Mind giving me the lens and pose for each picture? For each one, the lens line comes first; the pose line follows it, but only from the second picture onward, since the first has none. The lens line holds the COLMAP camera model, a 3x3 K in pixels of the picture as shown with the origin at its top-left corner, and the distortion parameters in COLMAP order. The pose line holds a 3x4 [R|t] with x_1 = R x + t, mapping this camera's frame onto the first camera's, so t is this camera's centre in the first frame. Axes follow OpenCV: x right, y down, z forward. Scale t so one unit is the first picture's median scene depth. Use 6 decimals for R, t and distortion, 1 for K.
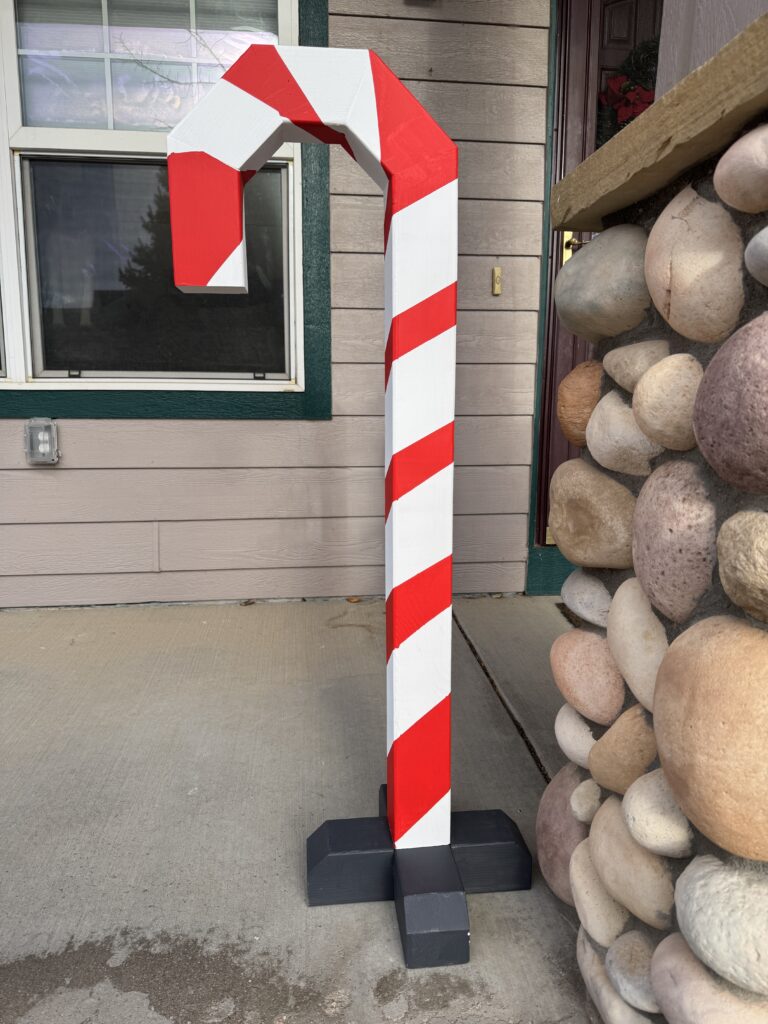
lens RADIAL K [[725.1, 0, 384.0], [0, 725.1, 512.0], [0, 0, 1]] dist [0.070625, -0.086543]
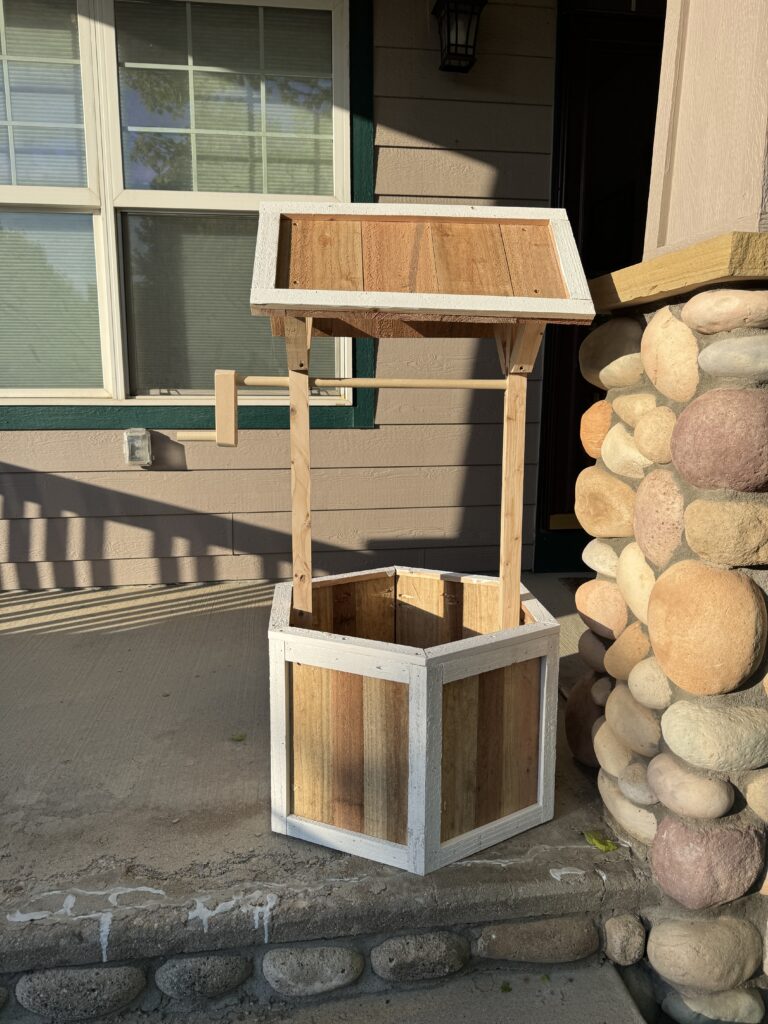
lens RADIAL K [[705.5, 0, 384.0], [0, 705.5, 512.0], [0, 0, 1]] dist [0.062968, -0.069235]
pose [[0.999855, -0.008252, 0.014913, -0.227658], [0.008102, 0.999916, 0.010083, 0.003946], [-0.014995, -0.009961, 0.999838, -0.544949]]
